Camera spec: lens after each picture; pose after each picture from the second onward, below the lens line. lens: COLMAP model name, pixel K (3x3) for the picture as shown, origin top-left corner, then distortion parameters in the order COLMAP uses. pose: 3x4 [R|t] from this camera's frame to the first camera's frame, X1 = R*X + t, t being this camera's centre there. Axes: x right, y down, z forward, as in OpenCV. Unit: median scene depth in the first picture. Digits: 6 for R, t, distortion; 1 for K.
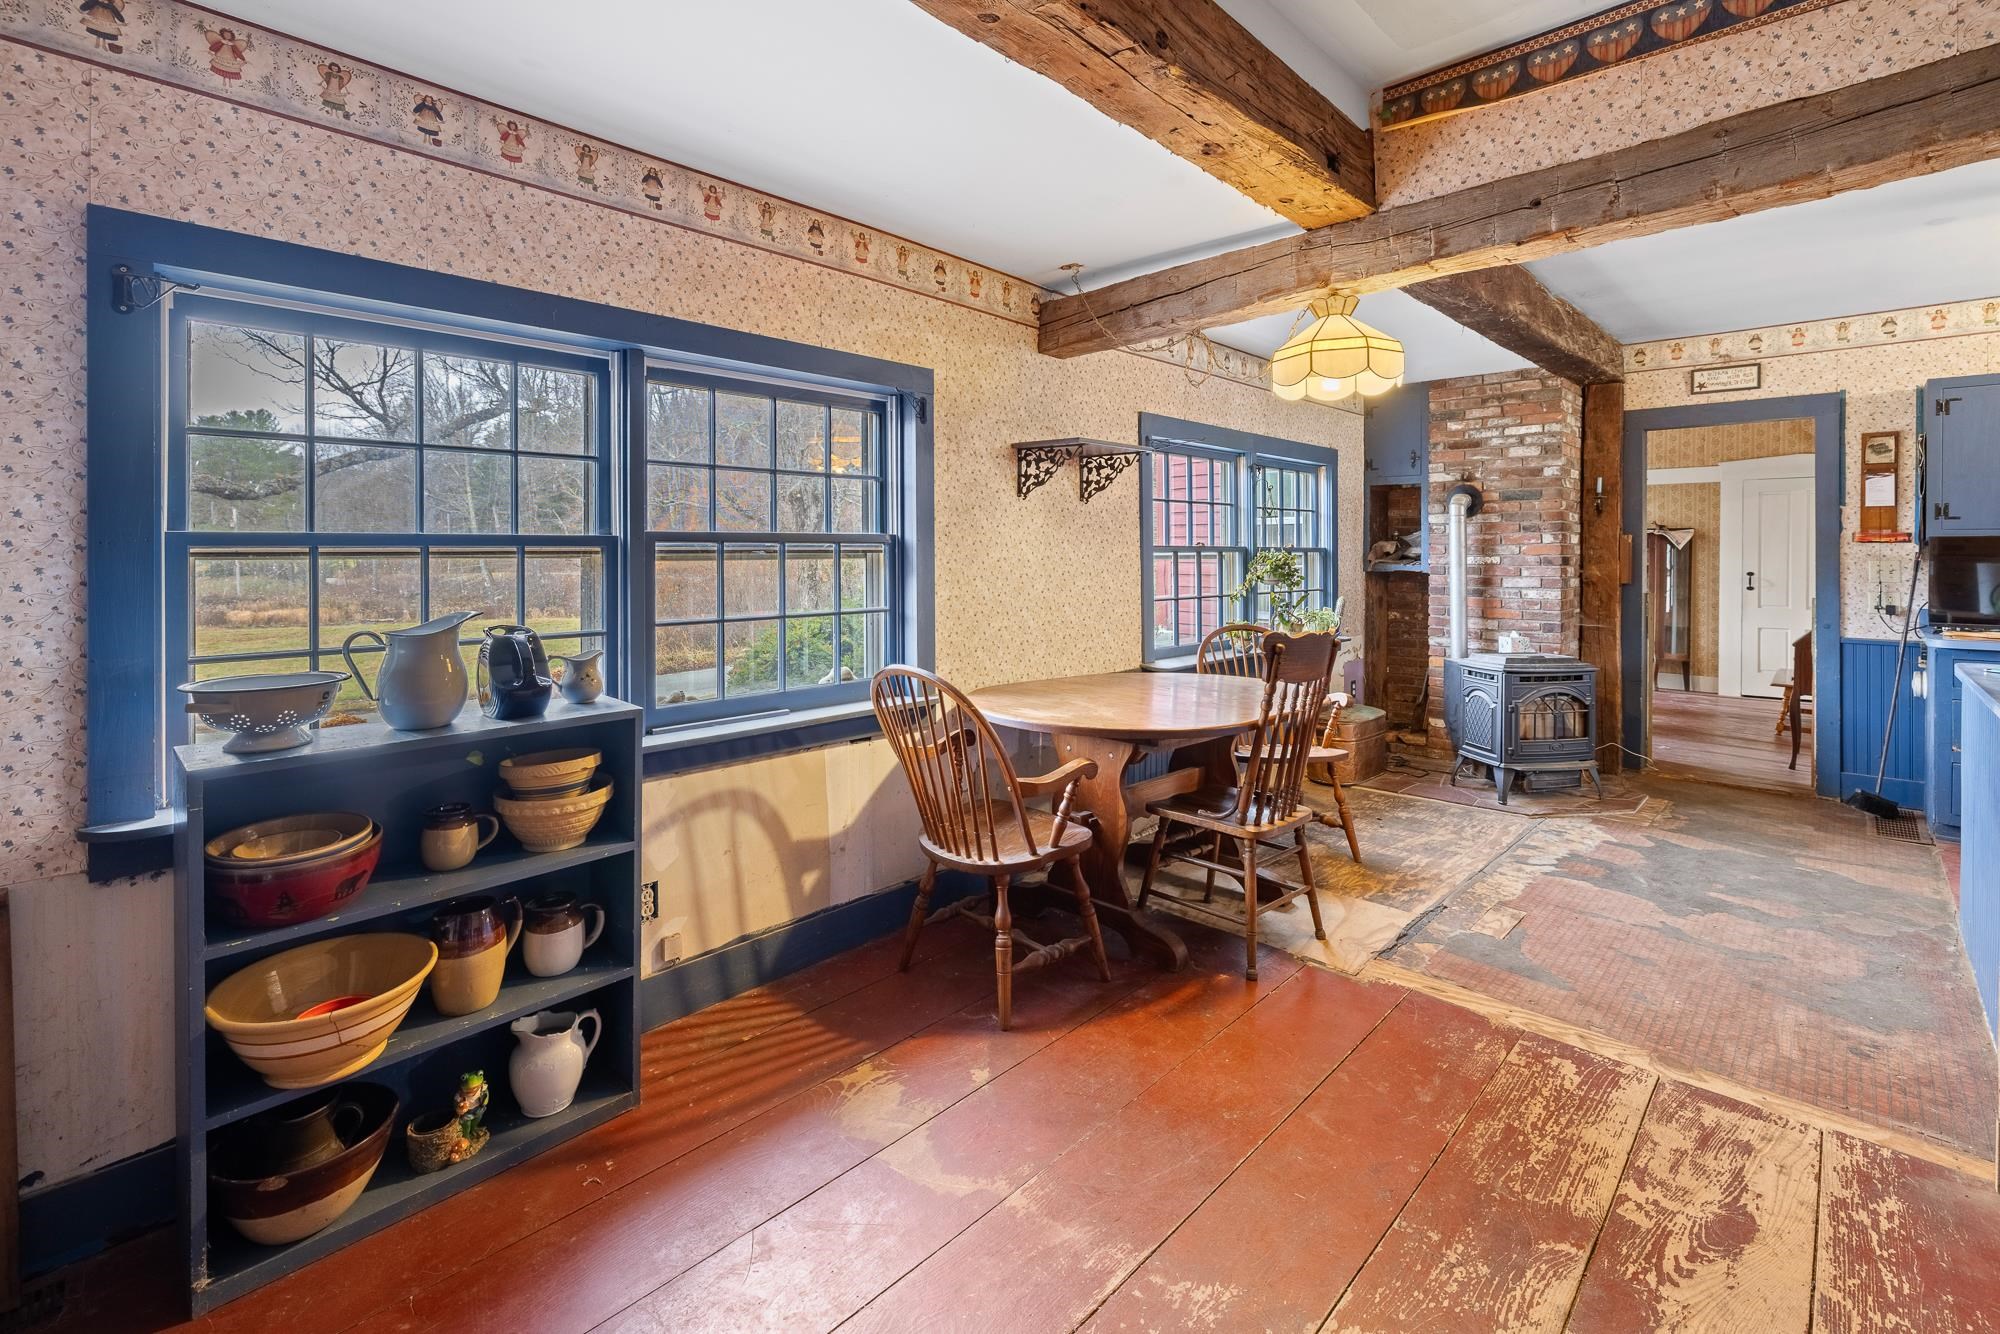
lens RADIAL K [[874.1, 0, 1033.2], [0, 874.1, 560.5], [0, 0, 1]] dist [-0.001381, -0.001033]
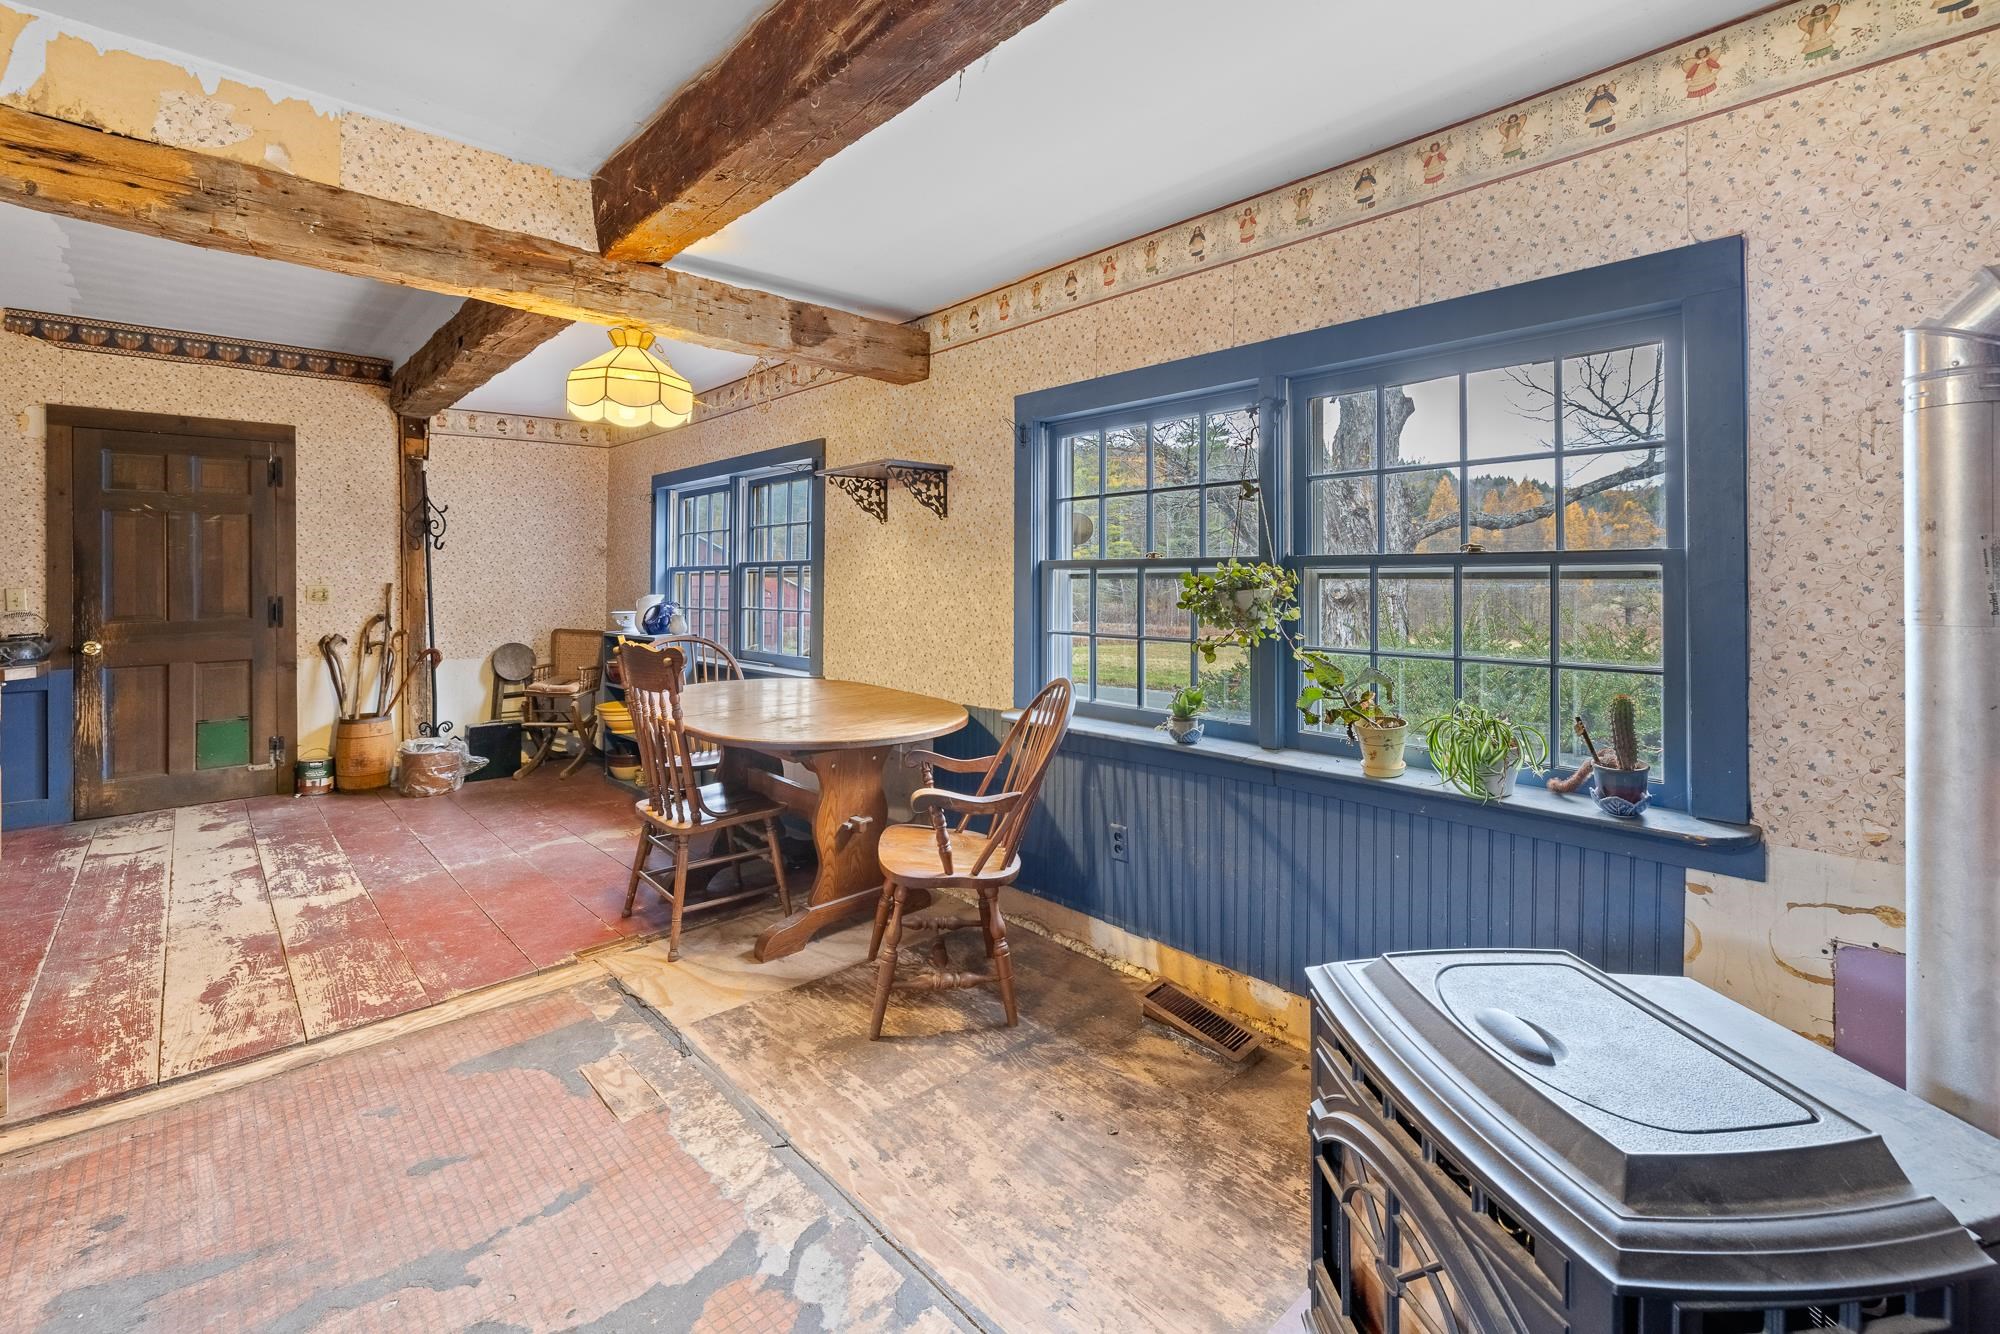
lens RADIAL K [[874.1, 0, 981.0], [0, 874.1, 572.7], [0, 0, 1]] dist [-0.001381, -0.001033]
pose [[-0.078507, -0.001705, -0.996912, 1.996802], [-0.004366, 0.999990, -0.001366, -0.011766], [0.996904, 0.004245, -0.078514, 2.201454]]
